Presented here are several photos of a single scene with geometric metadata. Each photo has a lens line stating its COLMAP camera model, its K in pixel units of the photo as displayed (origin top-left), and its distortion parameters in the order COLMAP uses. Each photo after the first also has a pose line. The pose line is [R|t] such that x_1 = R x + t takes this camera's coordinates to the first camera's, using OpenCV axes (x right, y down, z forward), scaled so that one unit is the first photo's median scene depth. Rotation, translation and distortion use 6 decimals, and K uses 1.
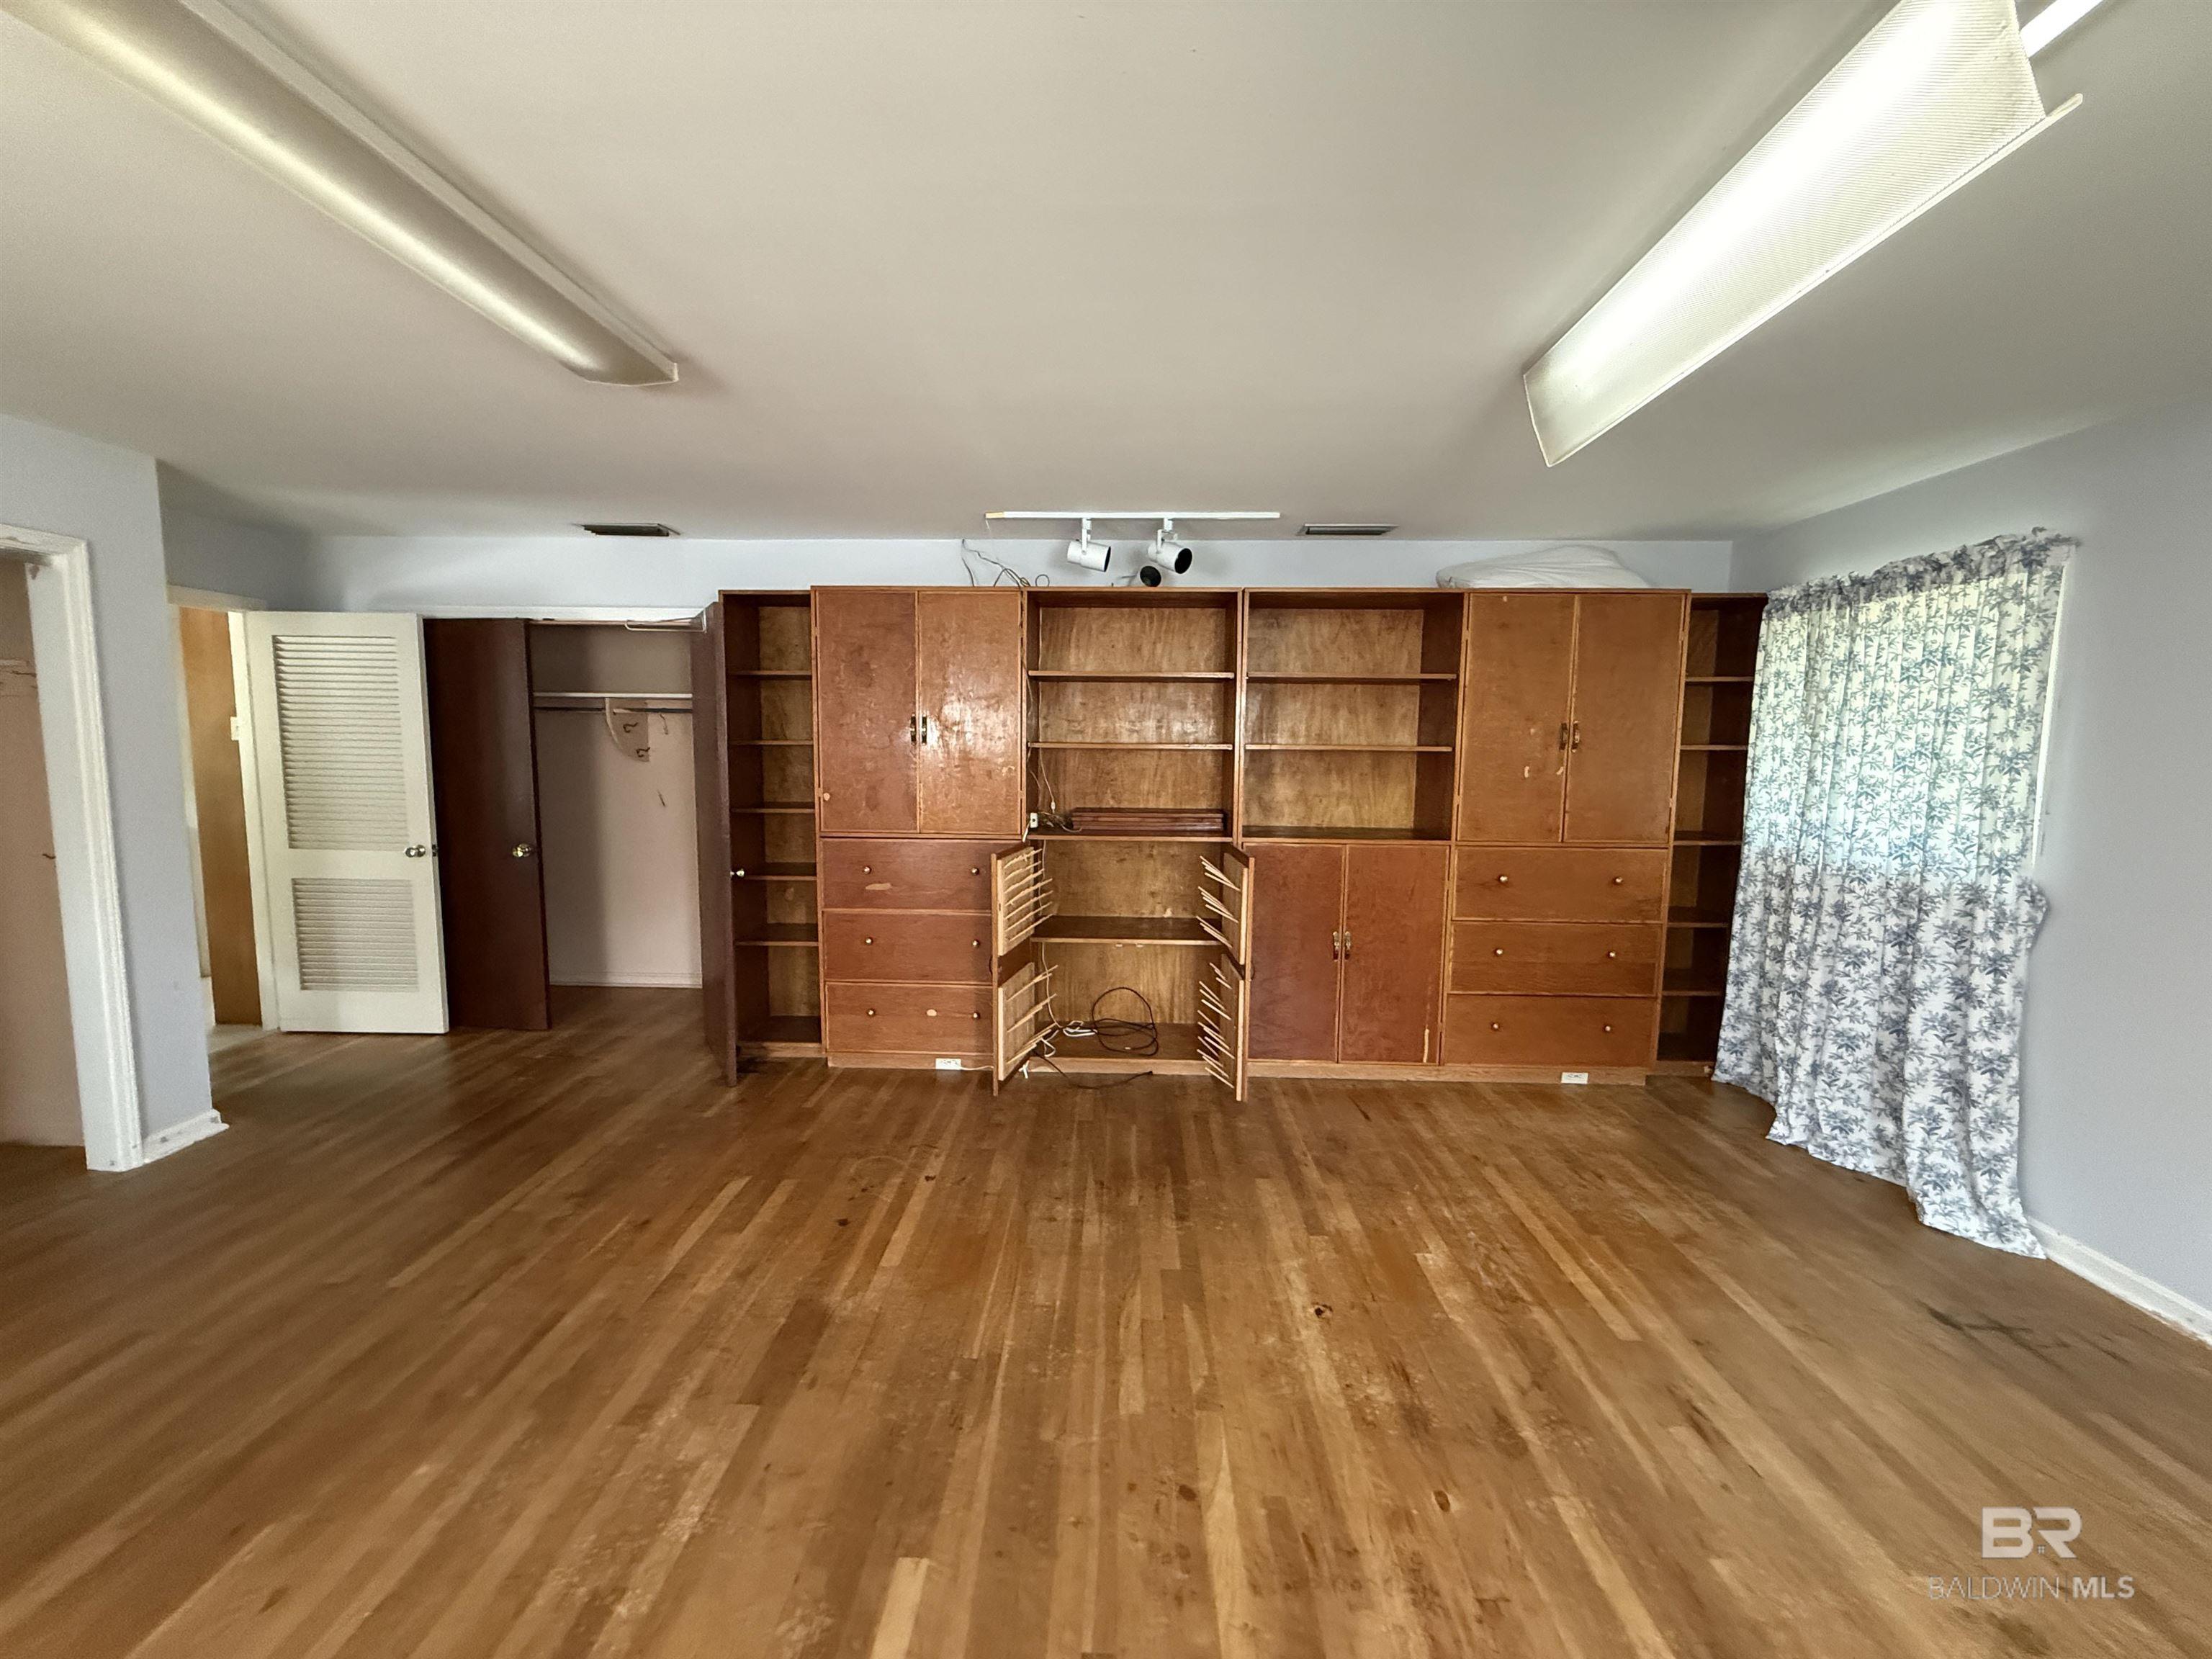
lens RADIAL K [[880.5, 0, 1098.5], [0, 880.5, 826.4], [0, 0, 1]] dist [0.000750, -0.000372]
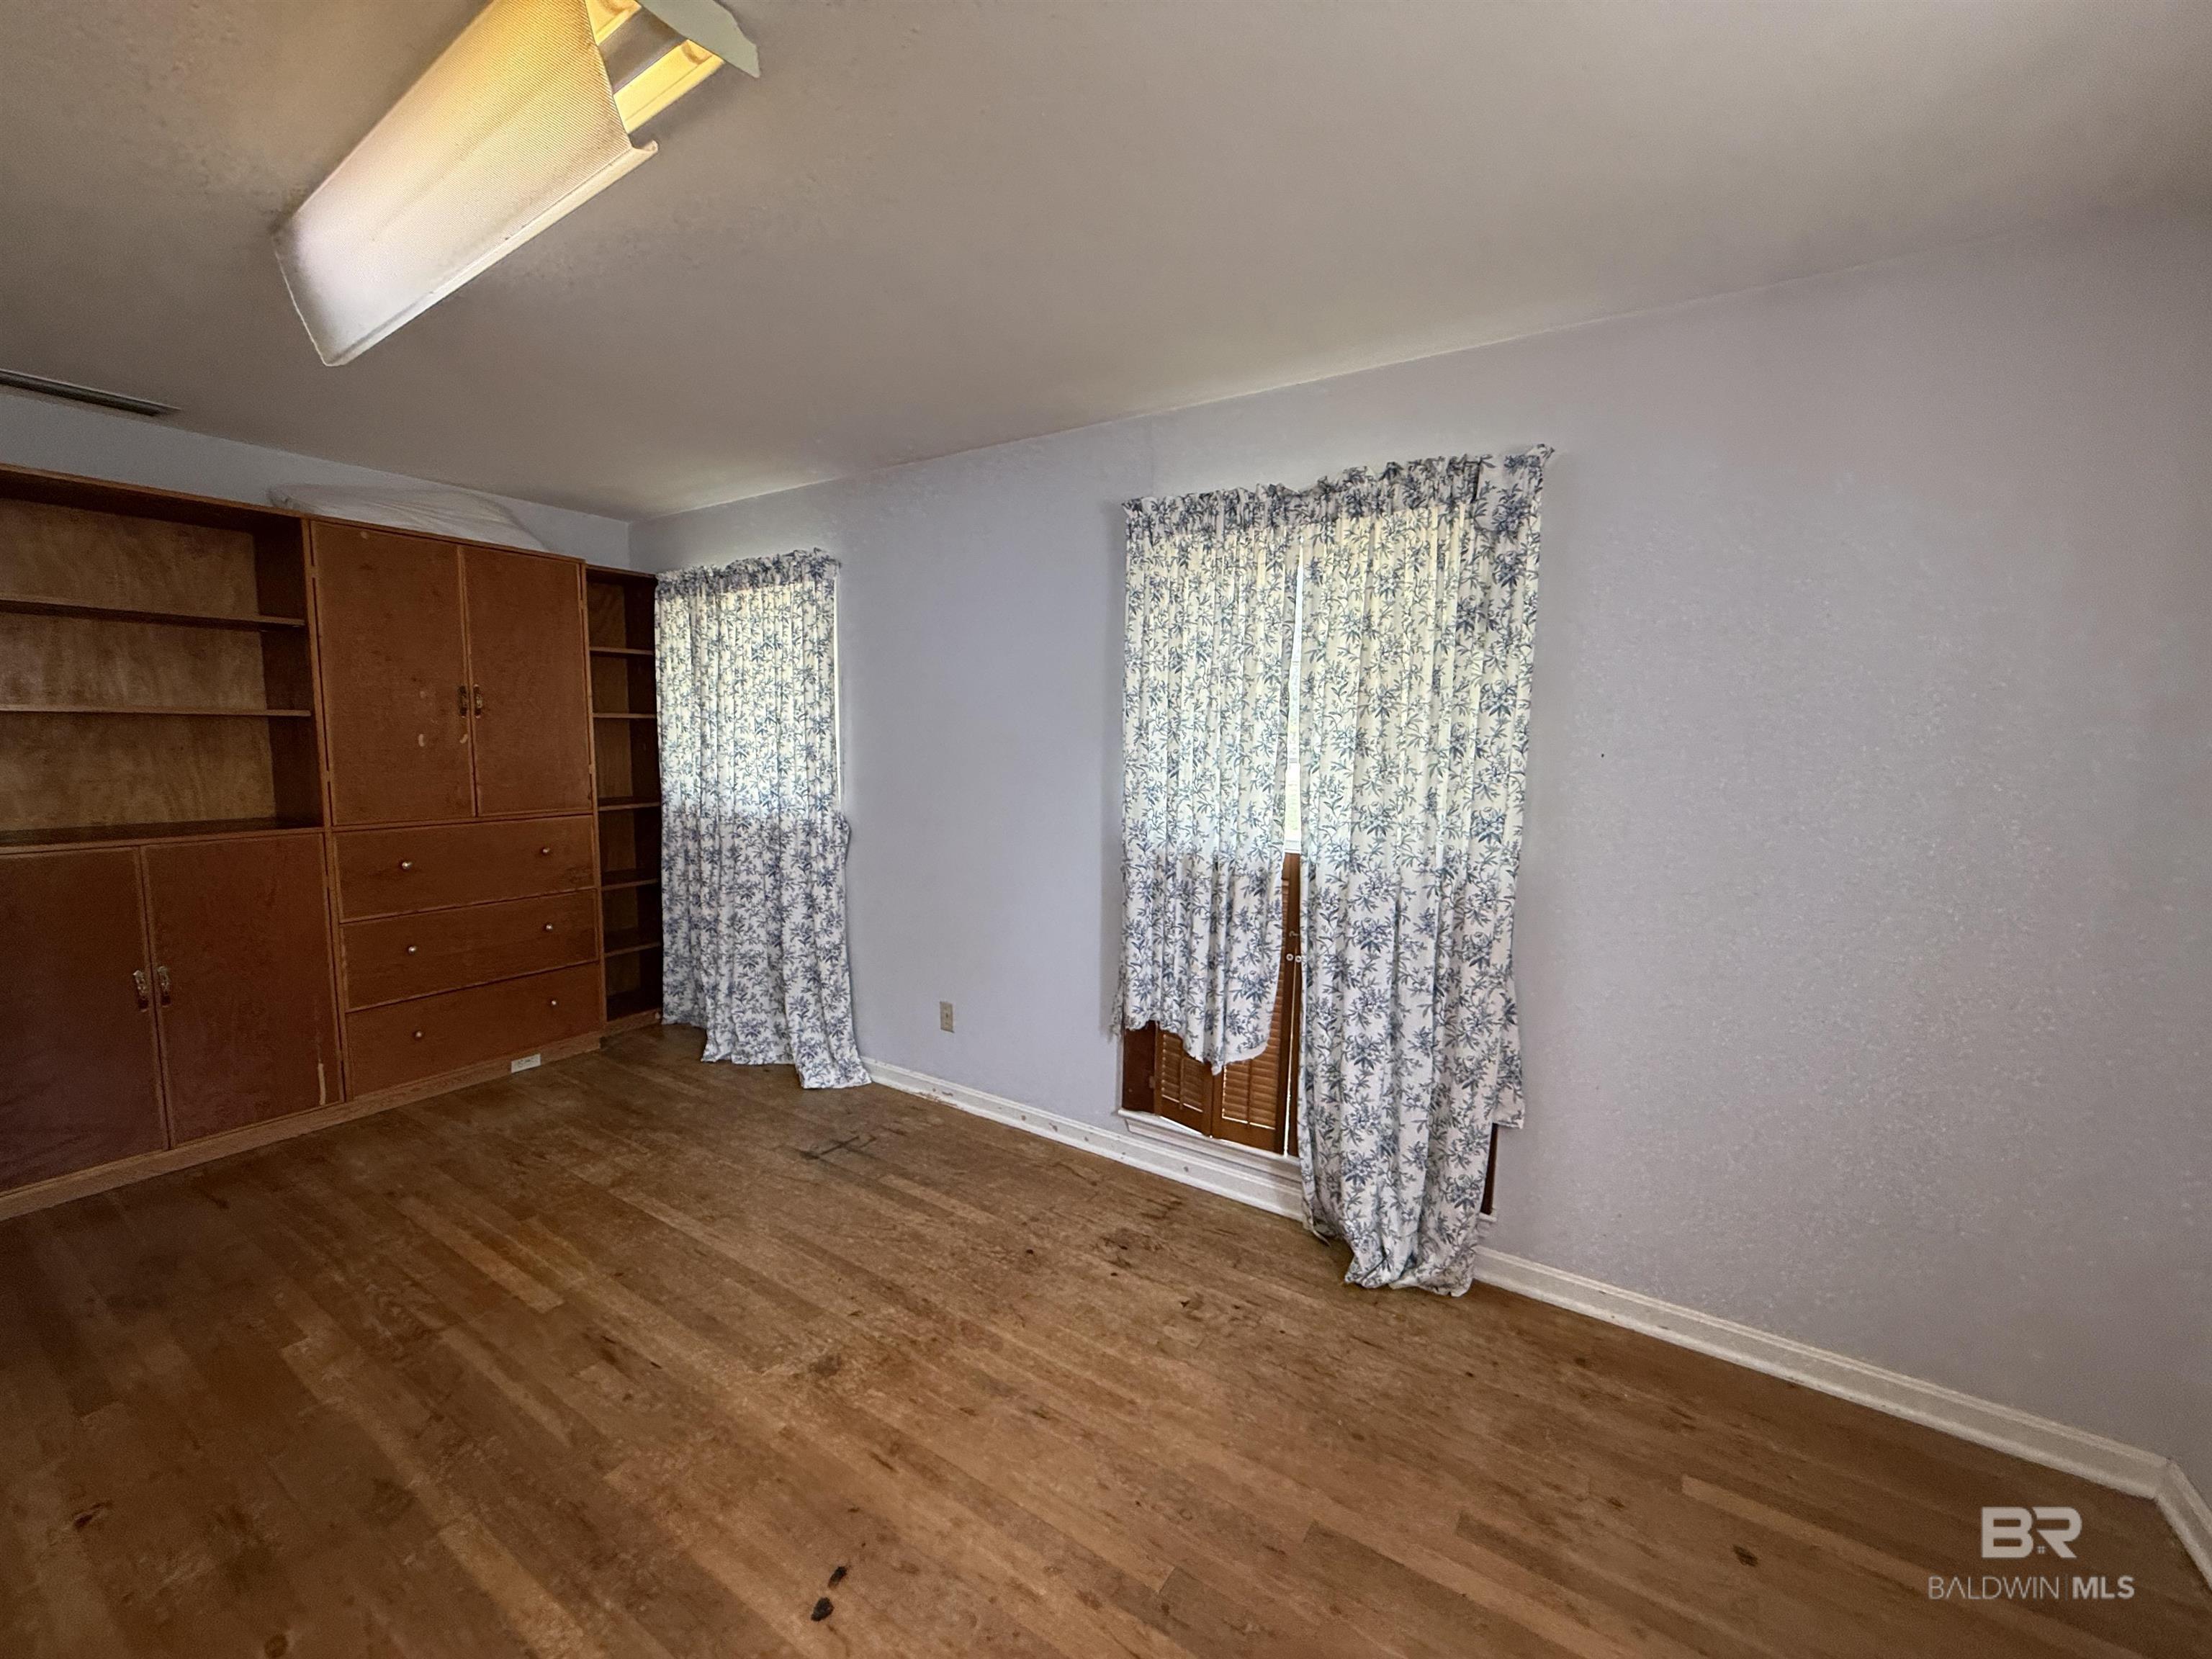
lens RADIAL K [[882.9, 0, 1093.1], [0, 882.9, 825.3], [0, 0, 1]] dist [0.000625, 0.000306]
pose [[0.519000, -0.093594, 0.849635, 0.090906], [0.076402, 0.995088, 0.062946, 0.021140], [-0.851353, 0.032245, 0.523602, -0.034669]]
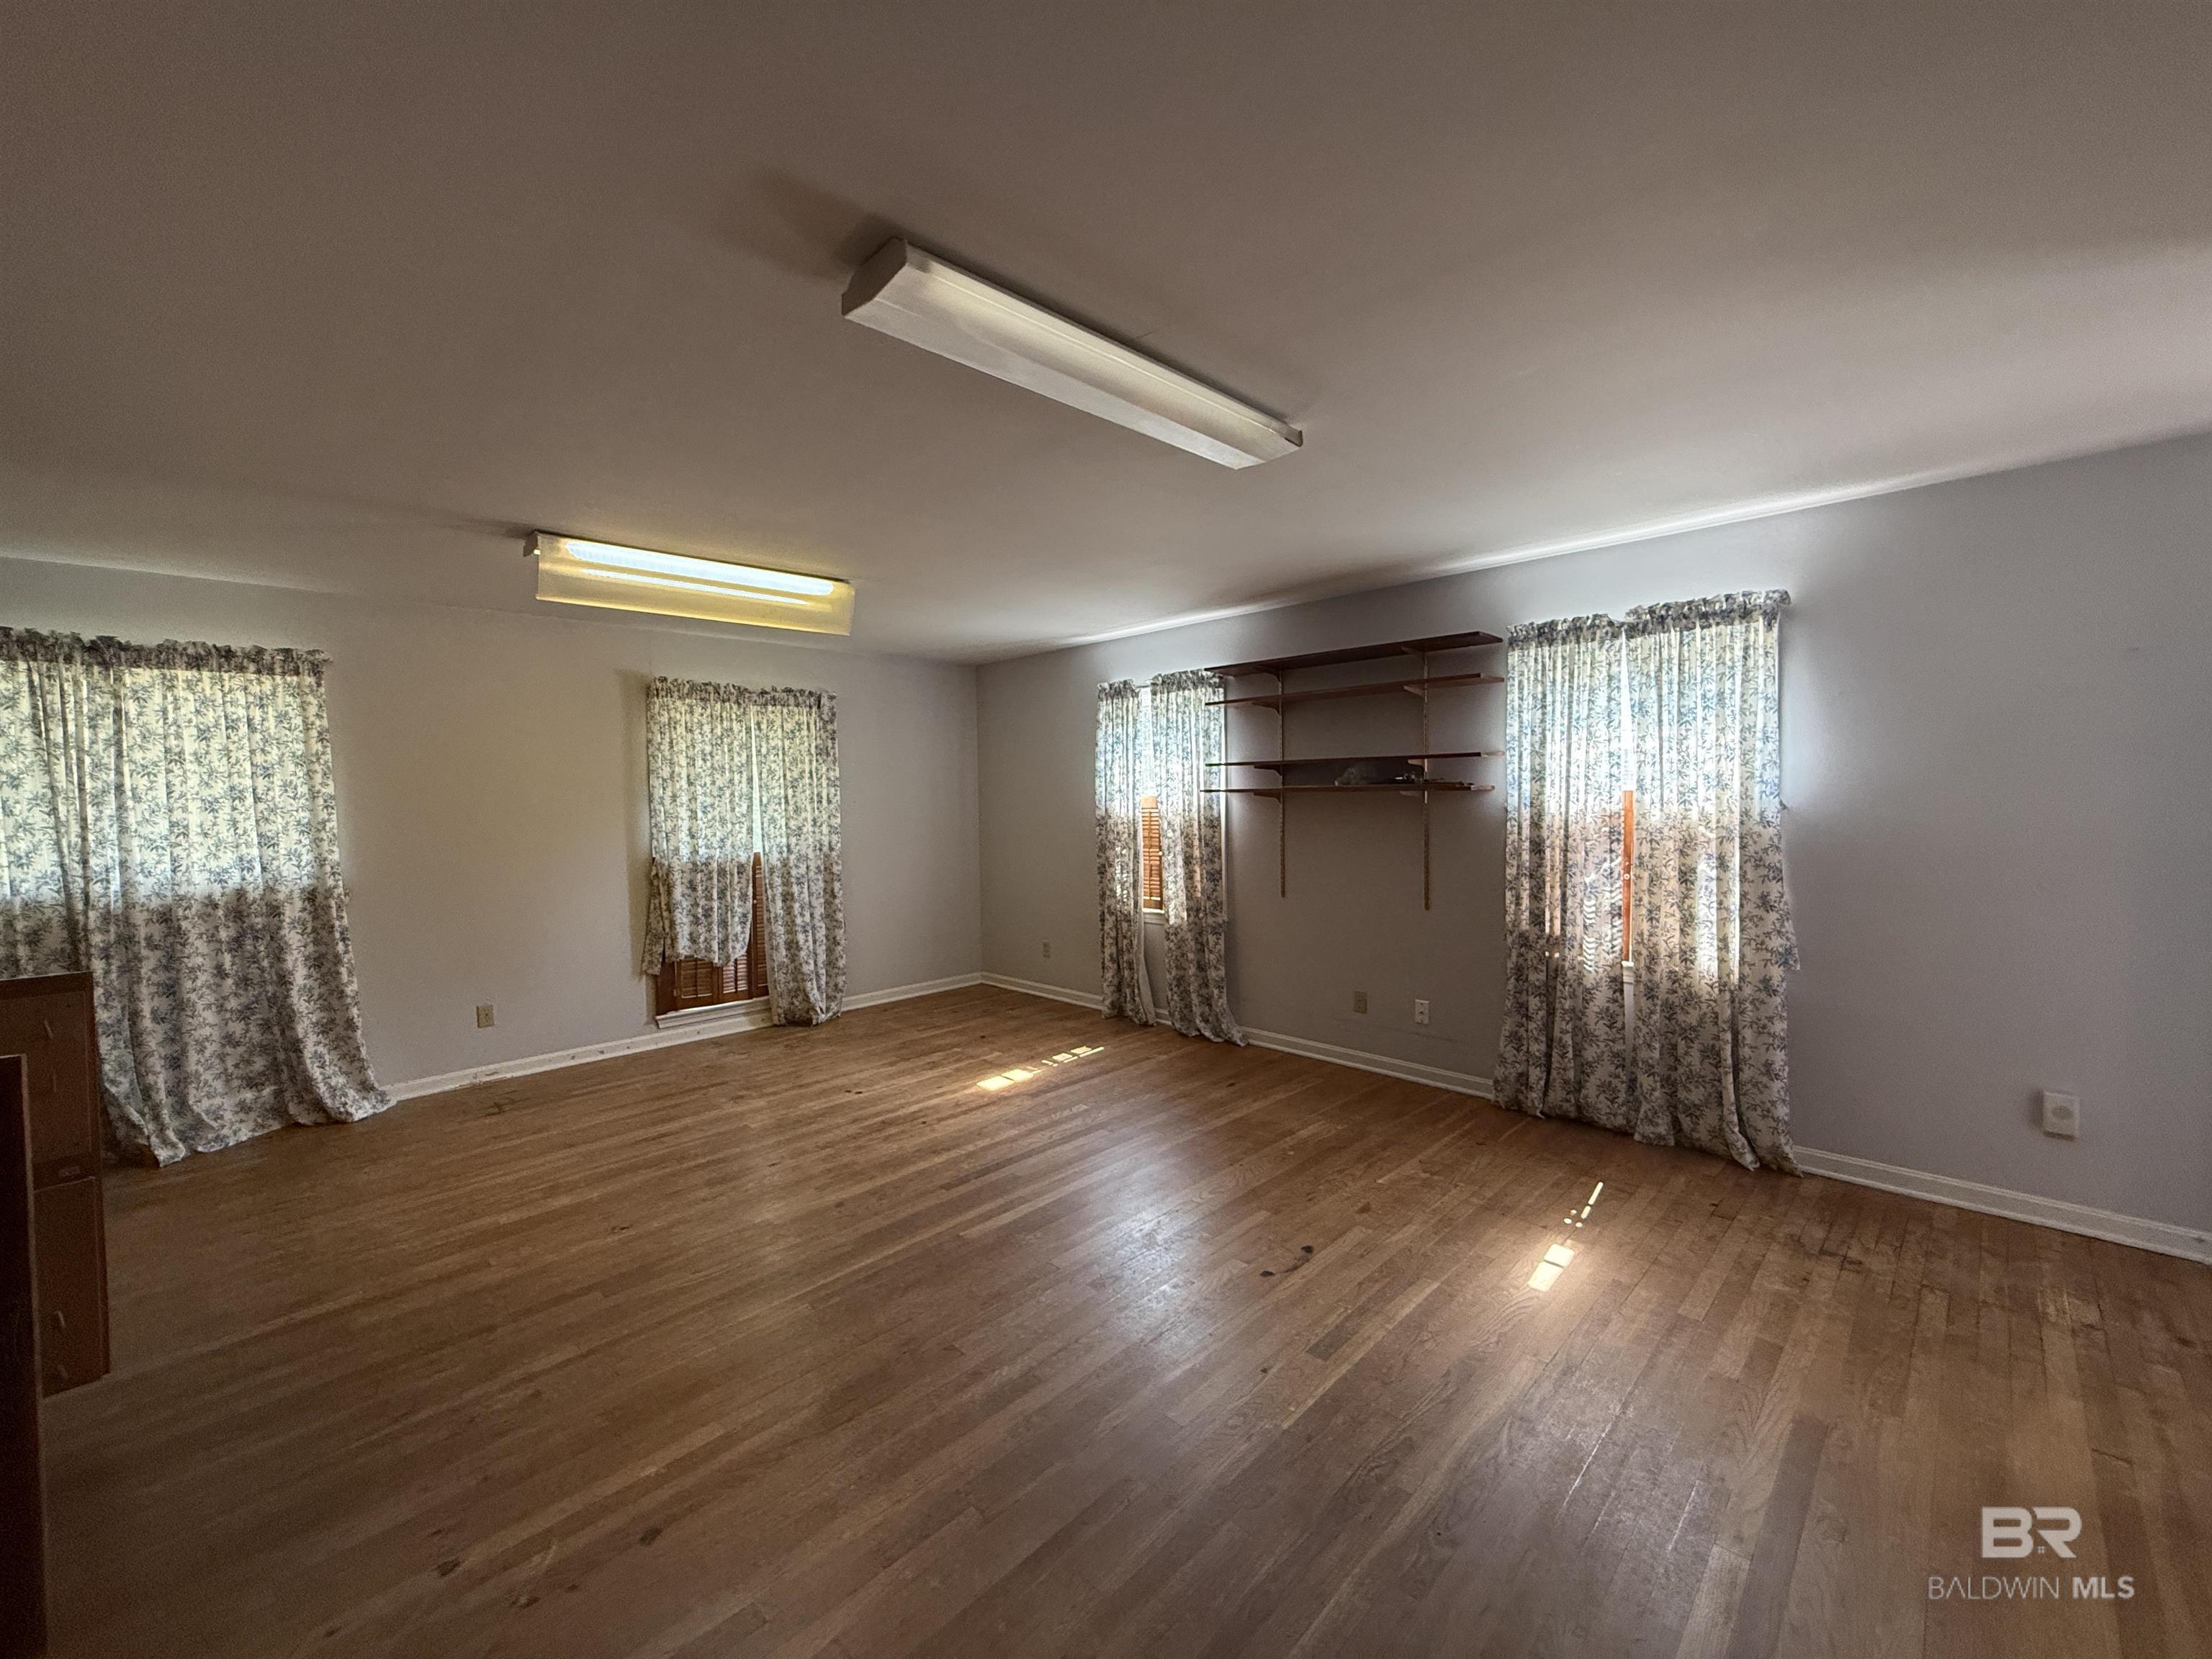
lens RADIAL K [[886.1, 0, 1102.0], [0, 886.1, 825.6], [0, 0, 1]] dist [-0.001336, 0.000206]
pose [[-0.730771, -0.024997, 0.682165, -0.829174], [0.075966, 0.990144, 0.117660, -0.094072], [-0.678383, 0.137804, -0.721669, 1.018767]]
